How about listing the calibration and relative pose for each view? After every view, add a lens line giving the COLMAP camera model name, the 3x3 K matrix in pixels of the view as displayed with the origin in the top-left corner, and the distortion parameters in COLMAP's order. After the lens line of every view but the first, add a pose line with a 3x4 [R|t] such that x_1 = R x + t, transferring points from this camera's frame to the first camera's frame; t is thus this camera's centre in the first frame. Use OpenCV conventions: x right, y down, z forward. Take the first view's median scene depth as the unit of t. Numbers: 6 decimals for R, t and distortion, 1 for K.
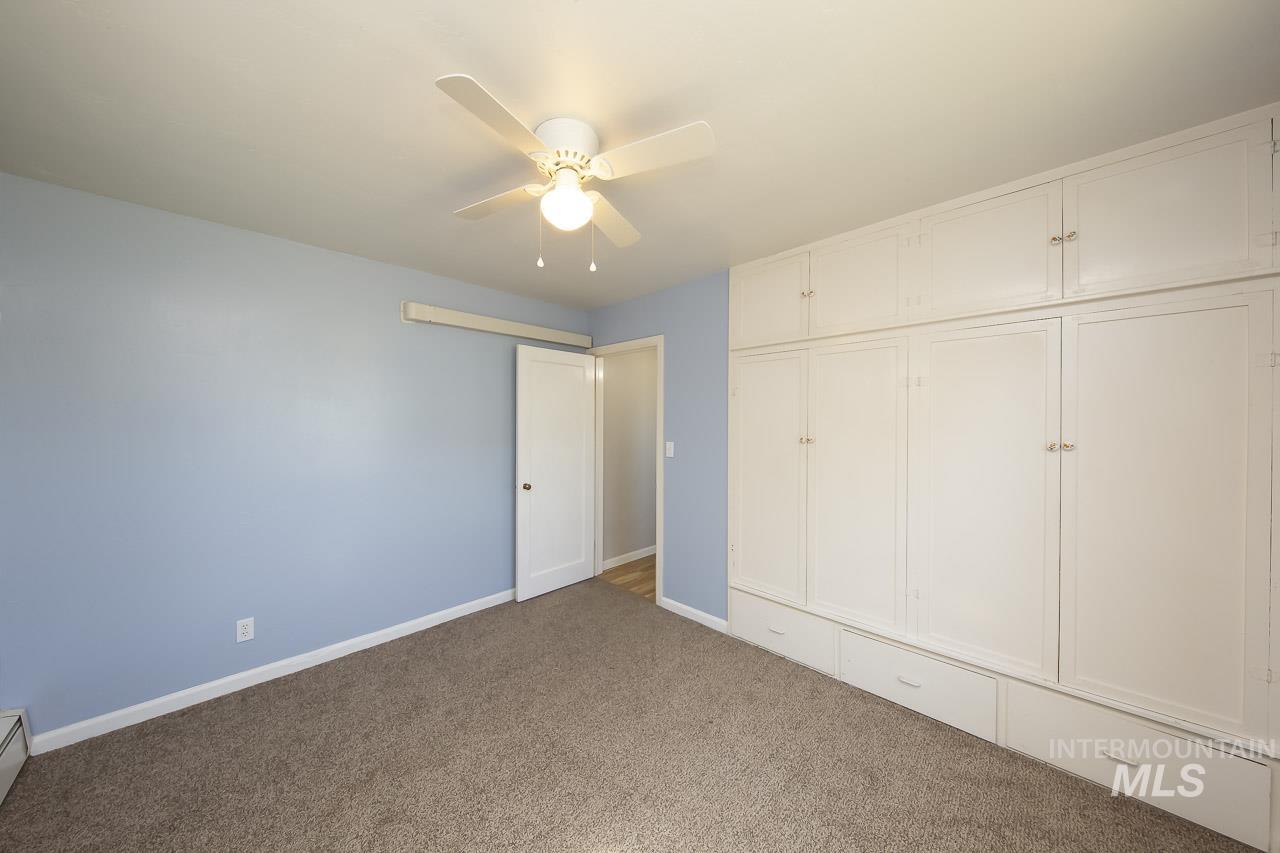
lens RADIAL K [[434.7, 0, 644.8], [0, 434.7, 426.7], [0, 0, 1]] dist [0.004472, -0.000410]
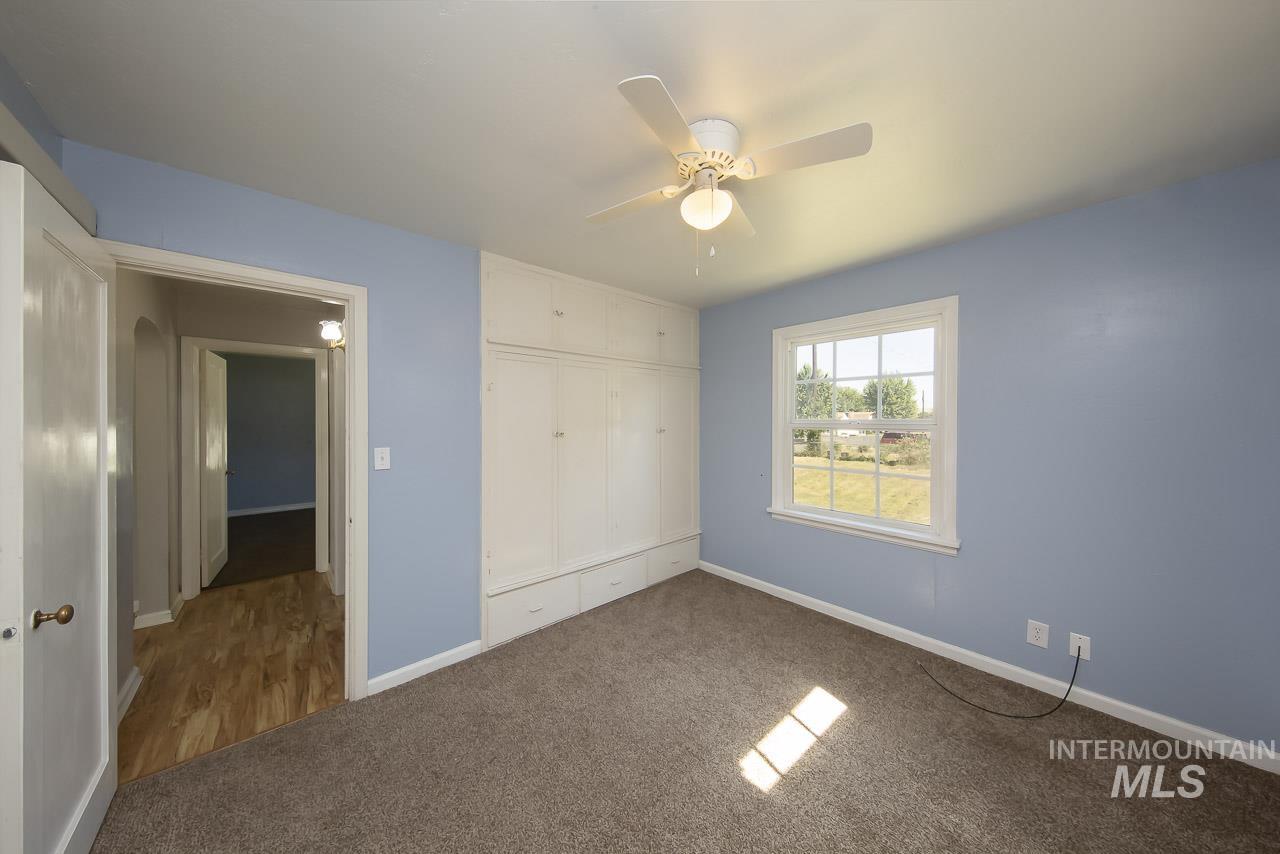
lens RADIAL K [[398.5, 0, 651.2], [0, 398.5, 420.2], [0, 0, 1]] dist [0.011777, 0.000050]
pose [[0.047098, -0.011963, 0.998819, -0.673265], [0.003737, 0.999923, 0.011800, -0.018188], [-0.998883, 0.003177, 0.047139, 0.648491]]
